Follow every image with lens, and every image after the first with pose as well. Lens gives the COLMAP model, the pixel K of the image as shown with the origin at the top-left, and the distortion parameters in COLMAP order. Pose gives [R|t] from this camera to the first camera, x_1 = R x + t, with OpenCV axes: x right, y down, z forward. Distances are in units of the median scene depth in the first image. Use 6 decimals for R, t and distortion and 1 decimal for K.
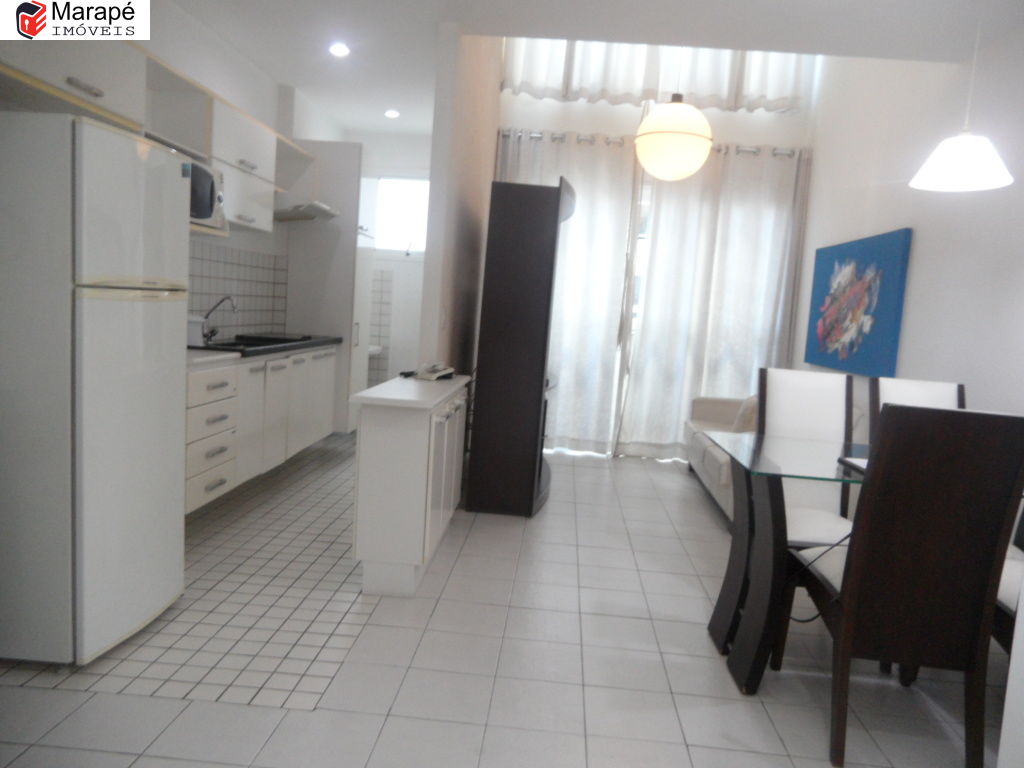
lens RADIAL K [[740.5, 0, 520.1], [0, 740.5, 381.2], [0, 0, 1]] dist [-0.021078, 0.039850]
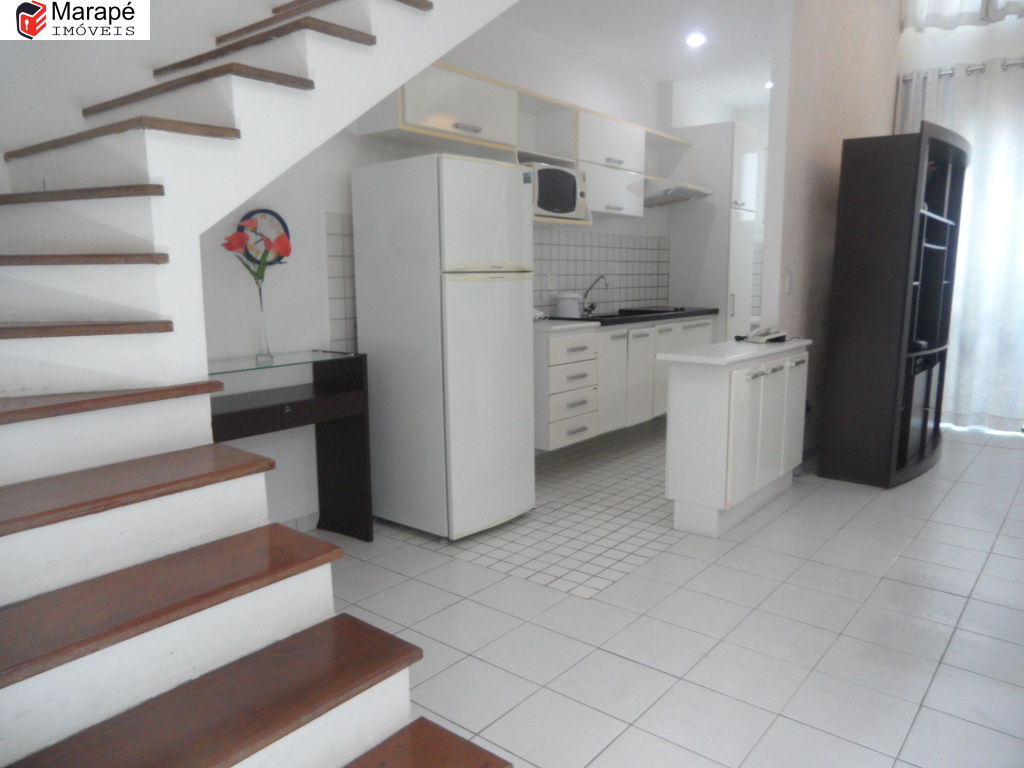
lens RADIAL K [[740.5, 0, 522.0], [0, 740.5, 384.7], [0, 0, 1]] dist [-0.021078, 0.039850]
pose [[0.821506, 0.019273, -0.569874, 0.143050], [-0.000776, 0.999465, 0.032682, 0.016695], [0.570200, -0.026406, 0.821082, -0.037996]]
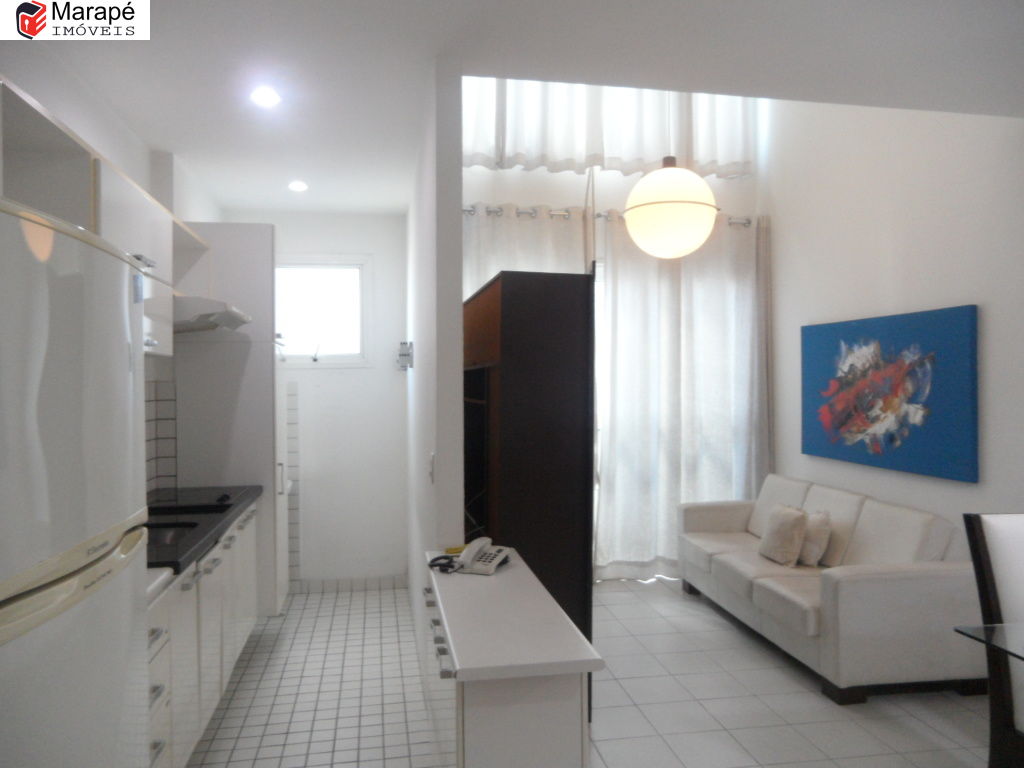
lens RADIAL K [[740.5, 0, 510.0], [0, 740.5, 387.1], [0, 0, 1]] dist [-0.021078, 0.039850]
pose [[0.970975, -0.075622, 0.226913, -0.167546], [0.094496, 0.992810, -0.073483, -0.082104], [-0.219724, 0.092792, 0.971139, 0.240548]]
